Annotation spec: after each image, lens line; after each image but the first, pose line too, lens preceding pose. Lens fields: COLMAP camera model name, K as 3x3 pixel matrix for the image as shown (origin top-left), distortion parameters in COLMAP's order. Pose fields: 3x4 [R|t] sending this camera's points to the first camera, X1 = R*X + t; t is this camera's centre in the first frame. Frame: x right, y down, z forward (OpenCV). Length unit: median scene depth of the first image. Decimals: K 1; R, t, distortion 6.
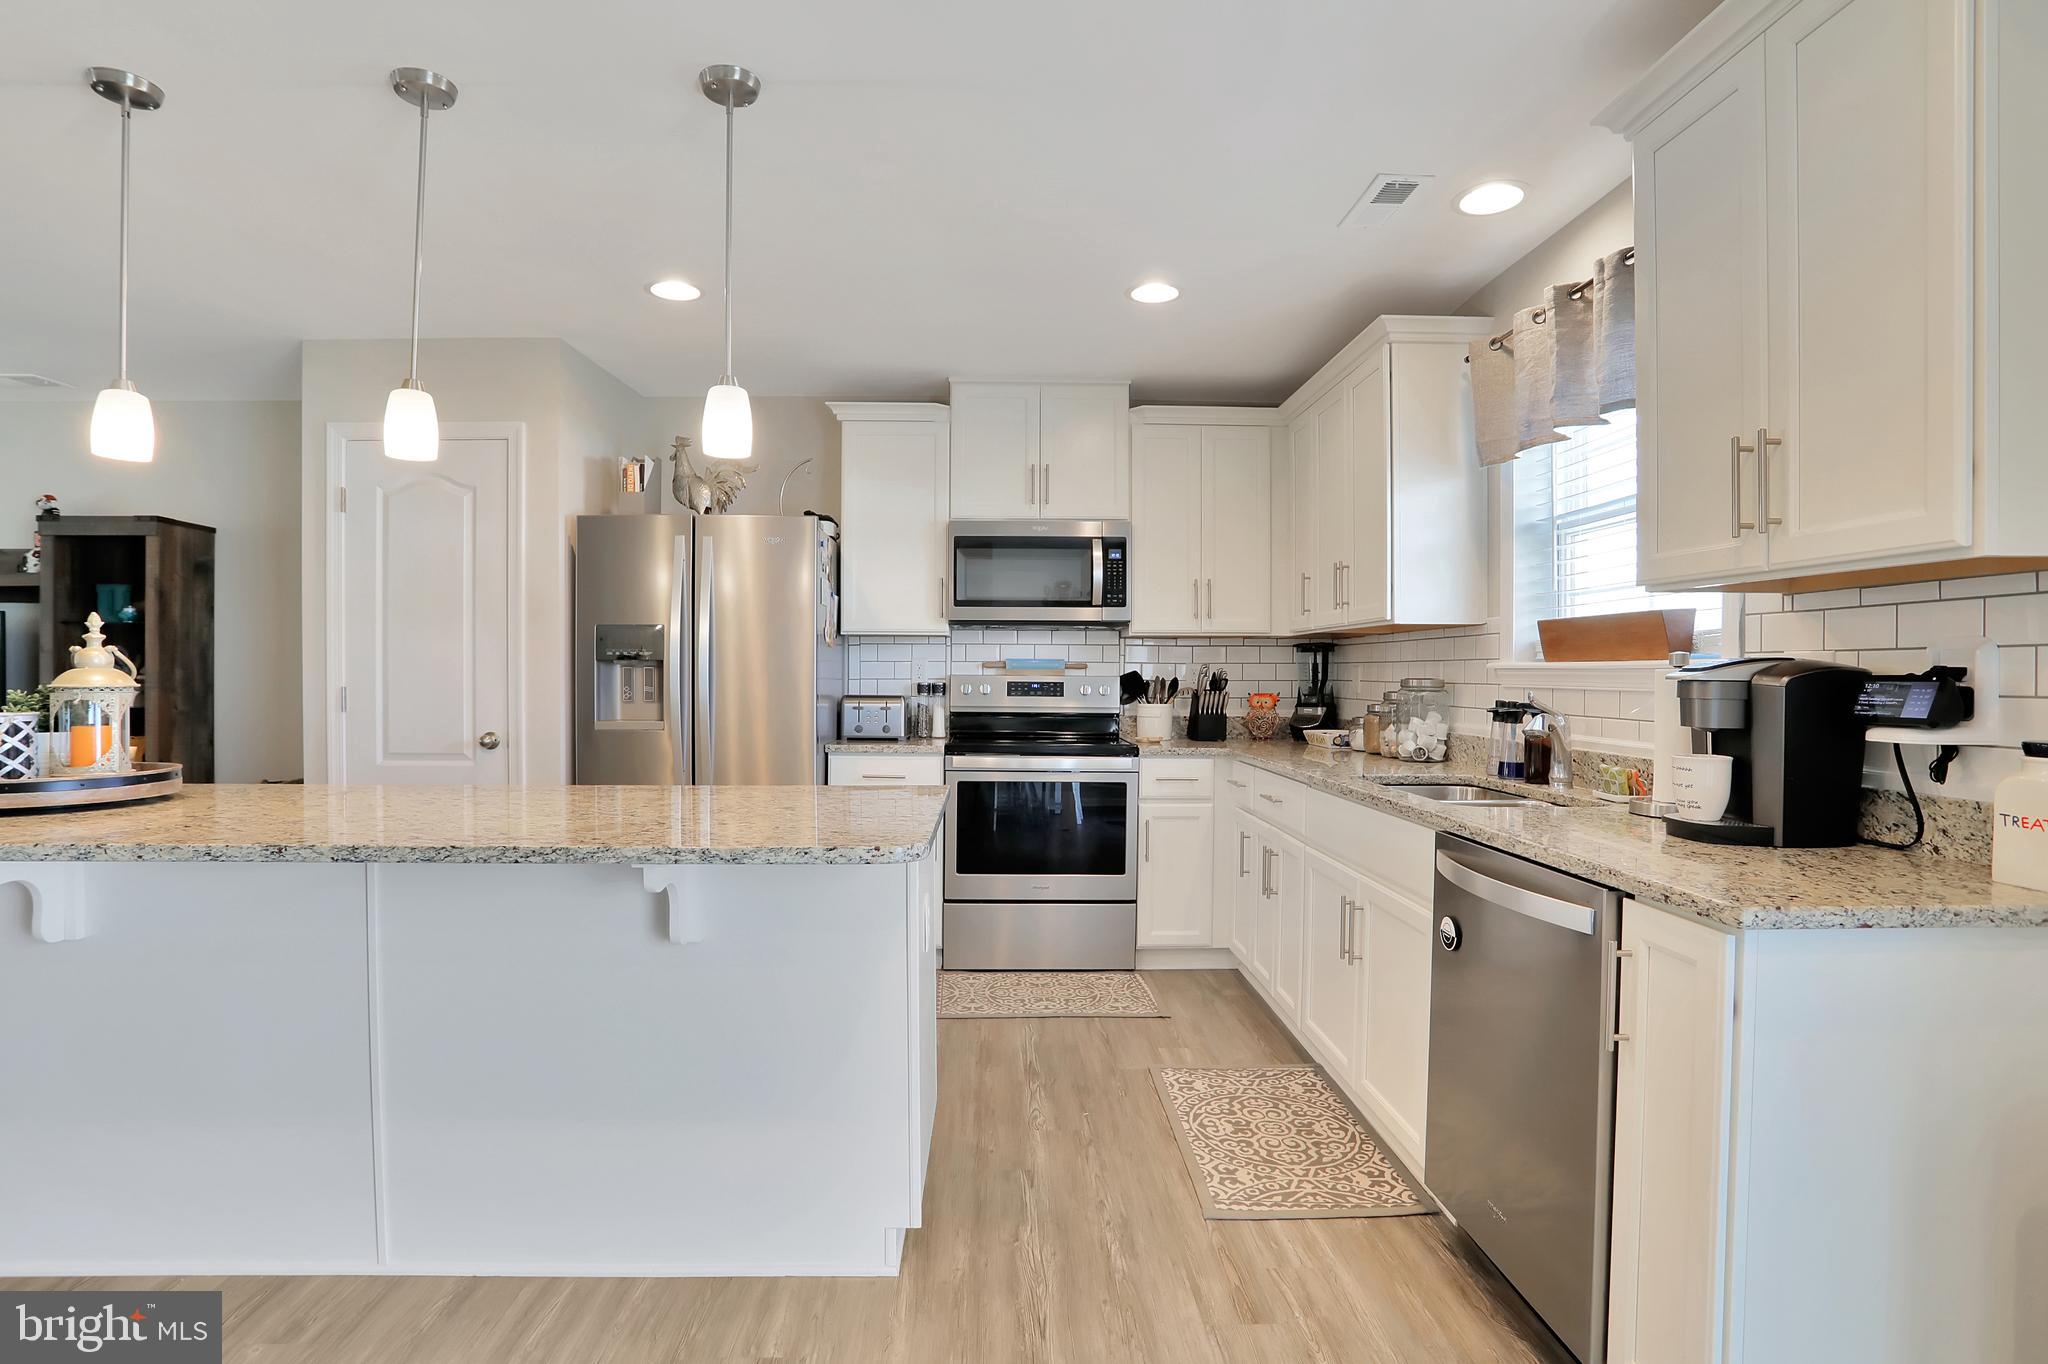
lens RADIAL K [[1015.4, 0, 1011.2], [0, 1015.4, 682.6], [0, 0, 1]] dist [-0.066477, 0.025971]
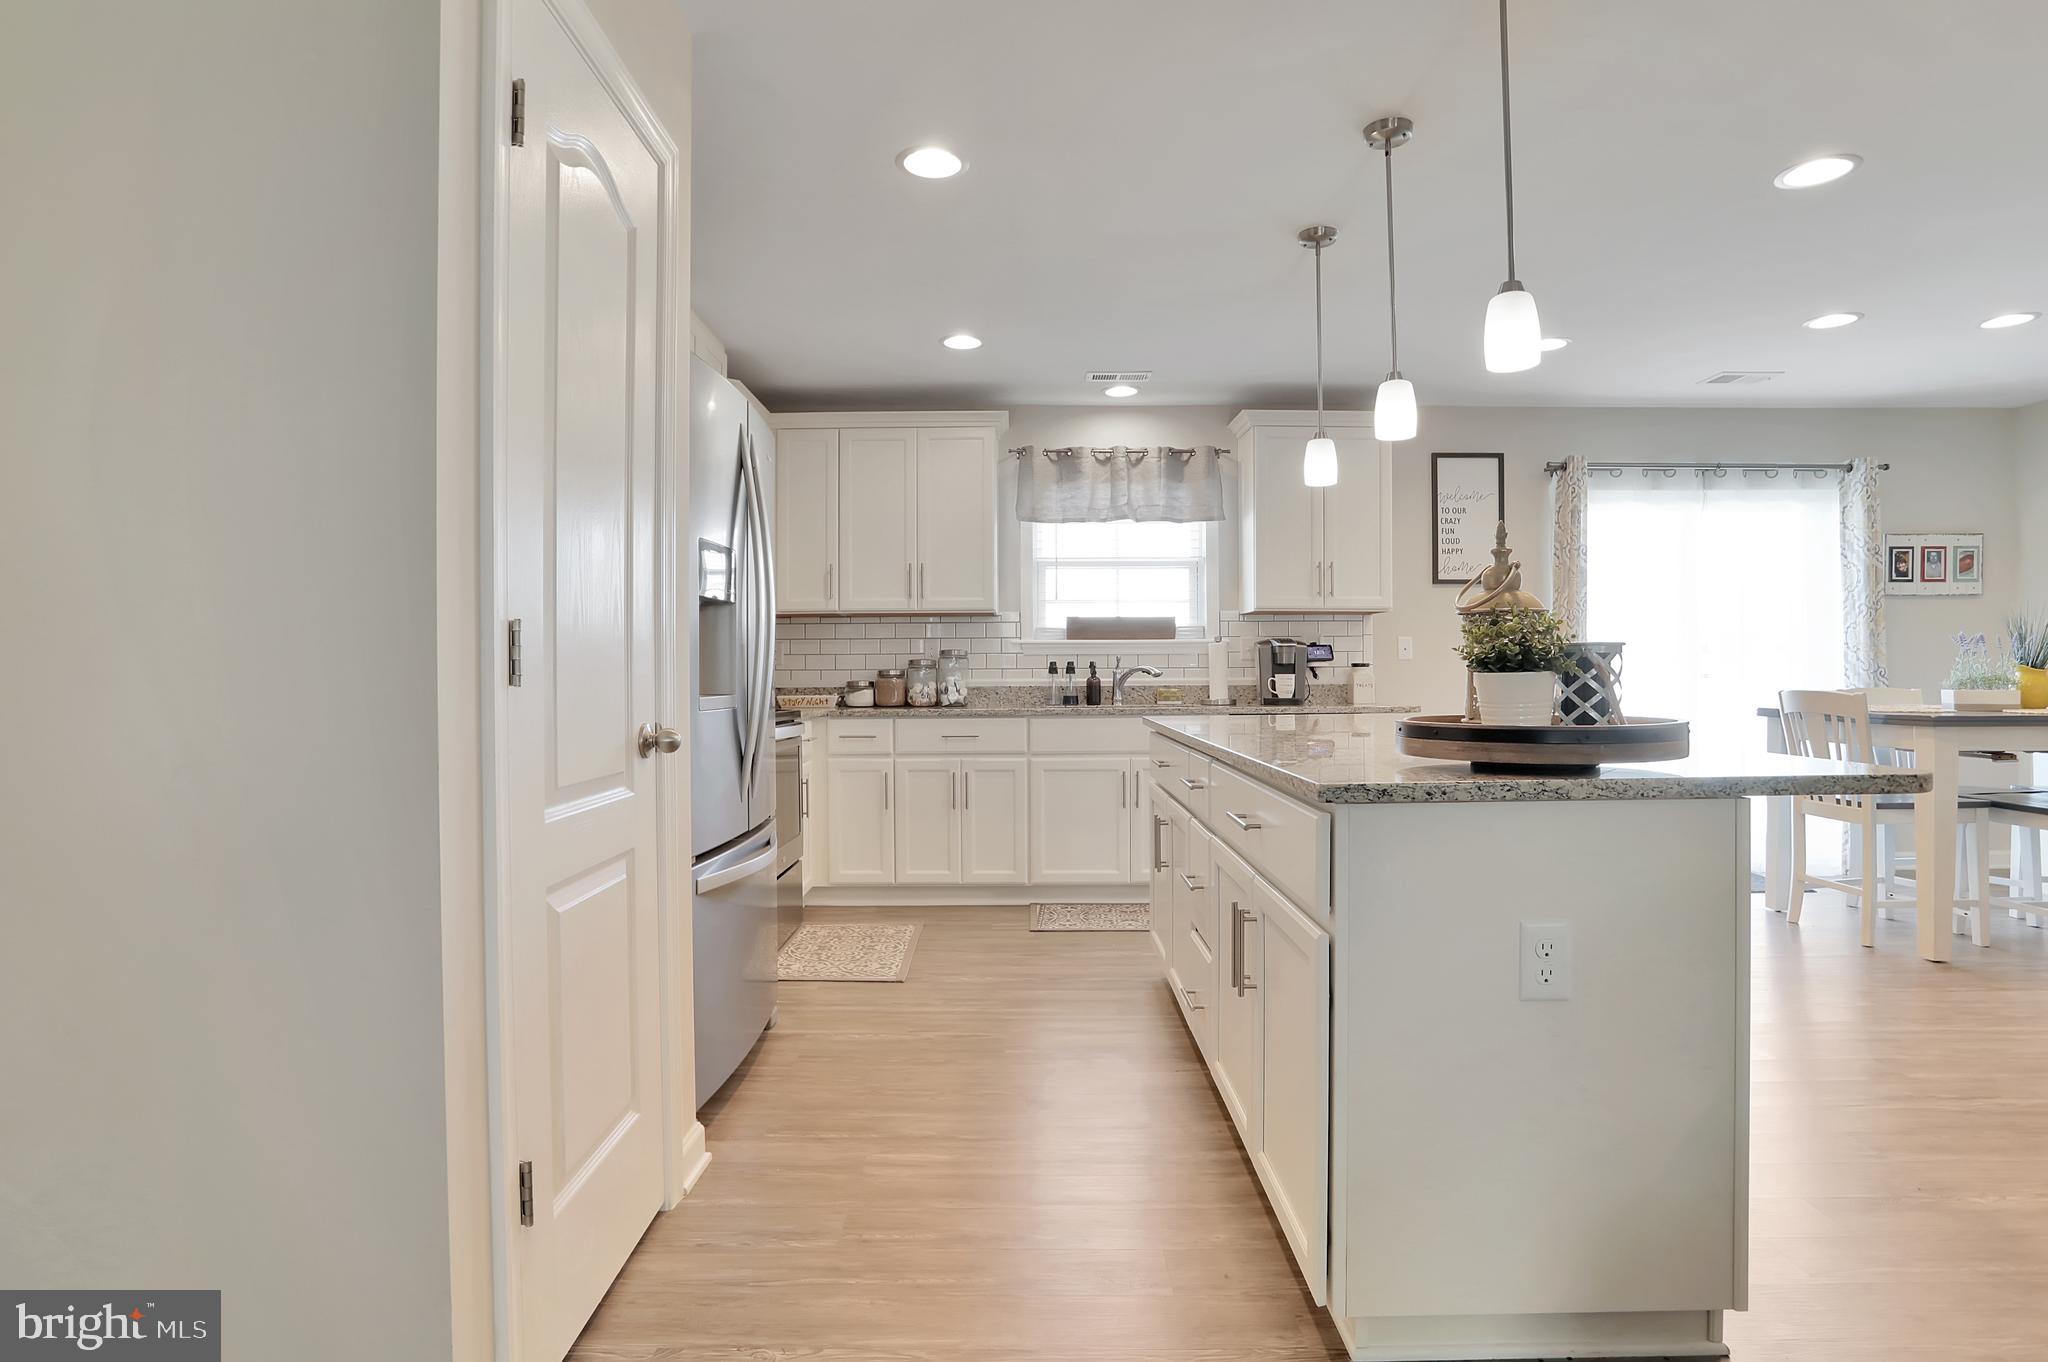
lens RADIAL K [[1058.1, 0, 1044.4], [0, 1058.1, 668.9], [0, 0, 1]] dist [-0.030708, 0.012645]
pose [[-0.001233, 0.003923, 0.999992, -1.014197], [0.017162, 0.999845, -0.003902, 0.028099], [-0.999852, 0.017157, -0.001300, 0.774867]]
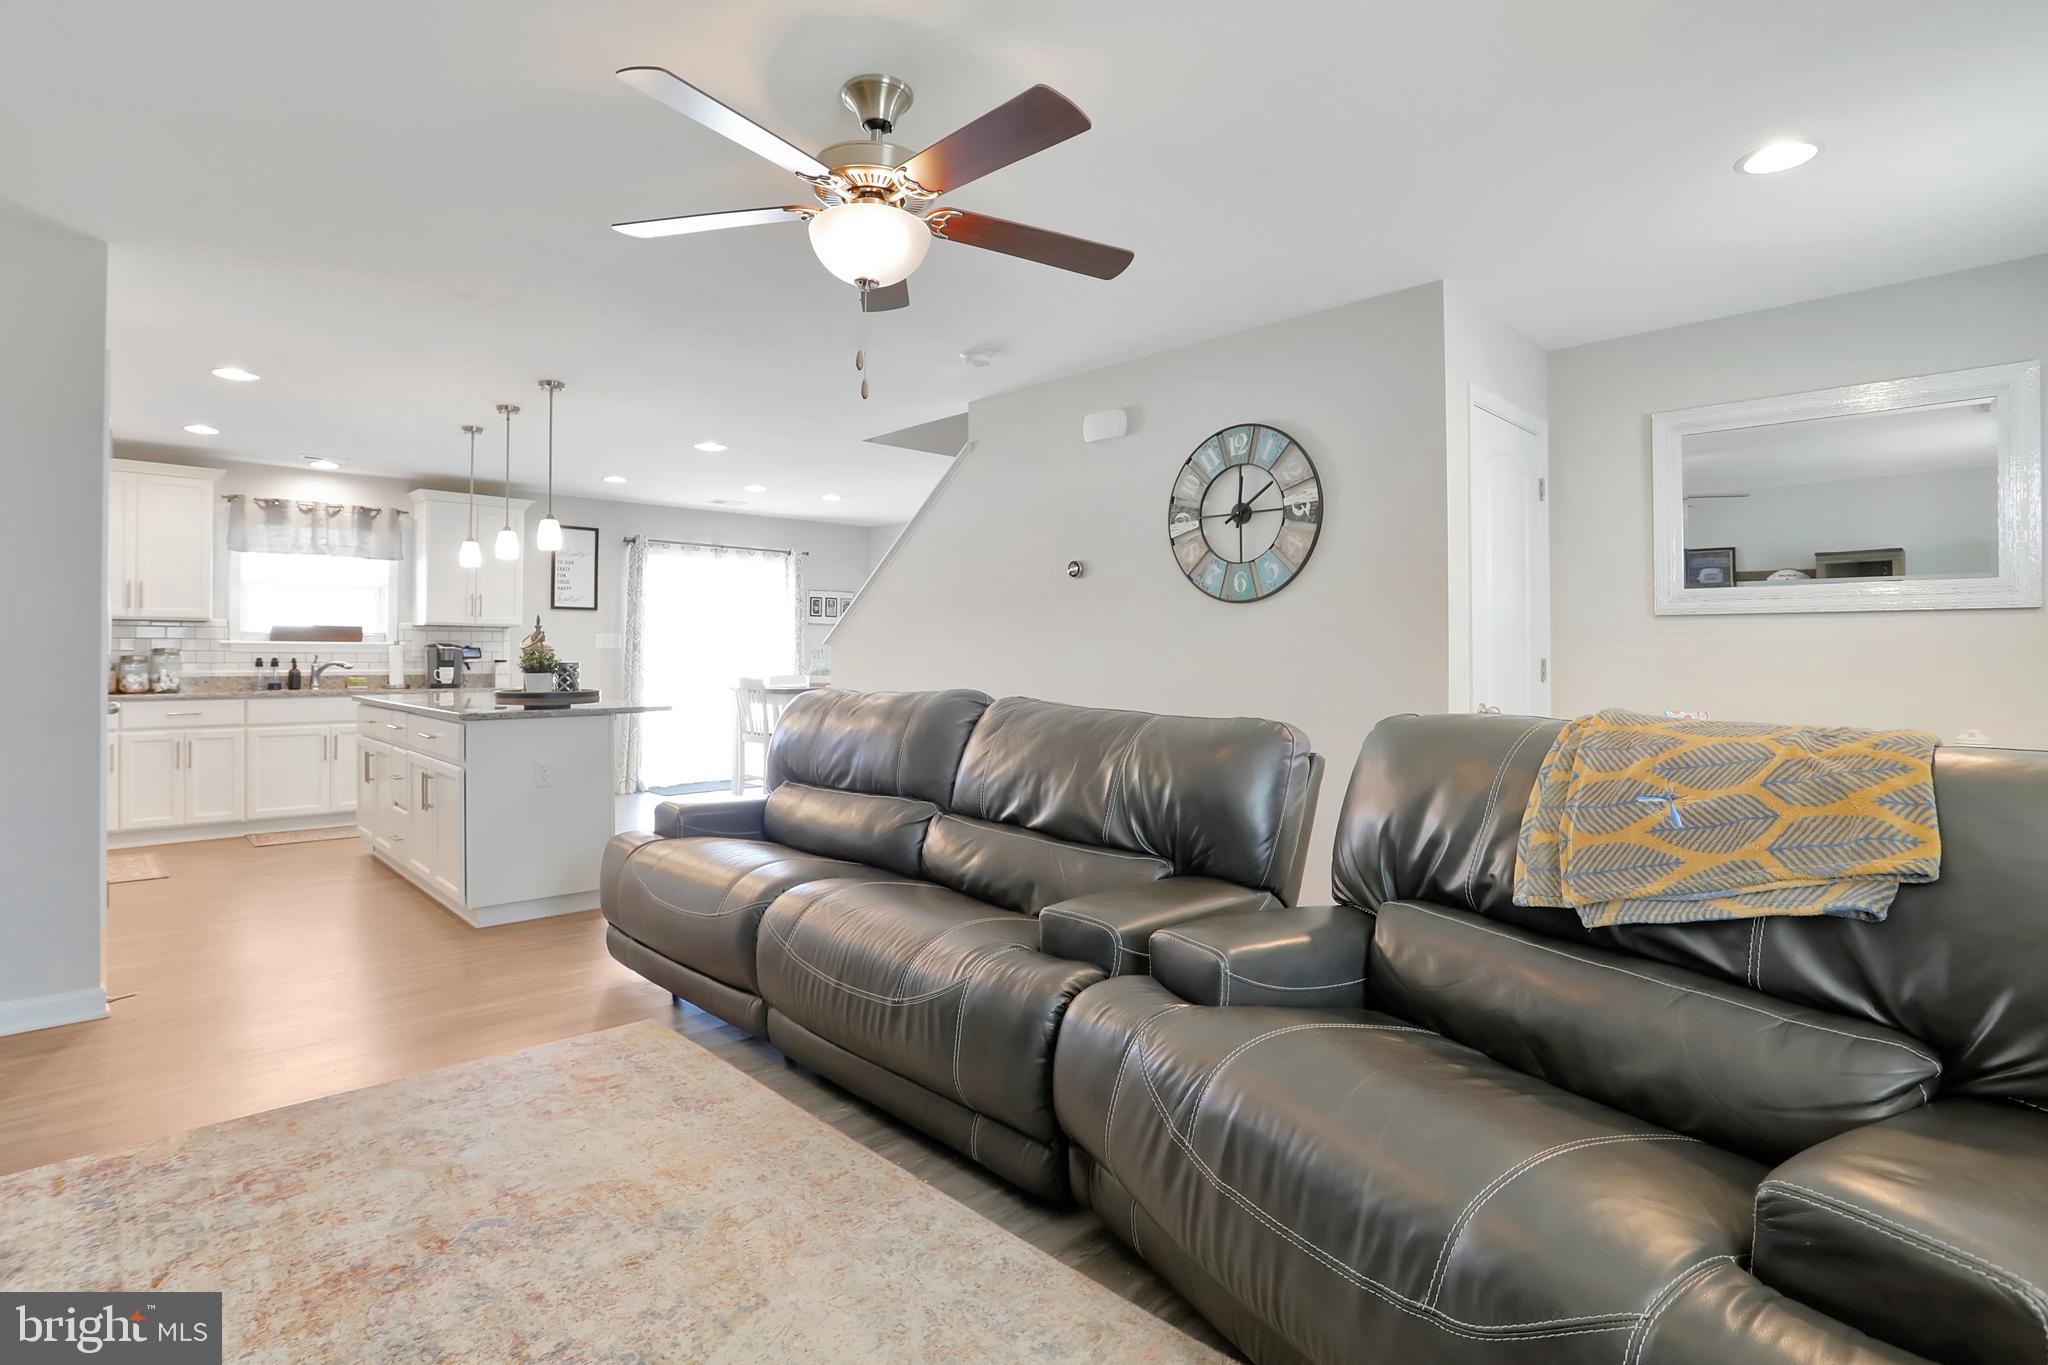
lens RADIAL K [[1015.4, 0, 1007.9], [0, 1015.4, 641.6], [0, 0, 1]] dist [-0.066477, 0.025971]
pose [[-0.674597, 0.009887, 0.738120, -1.789608], [0.007886, 0.999950, -0.006188, 0.006303], [-0.738144, 0.001646, -0.674641, 0.957654]]
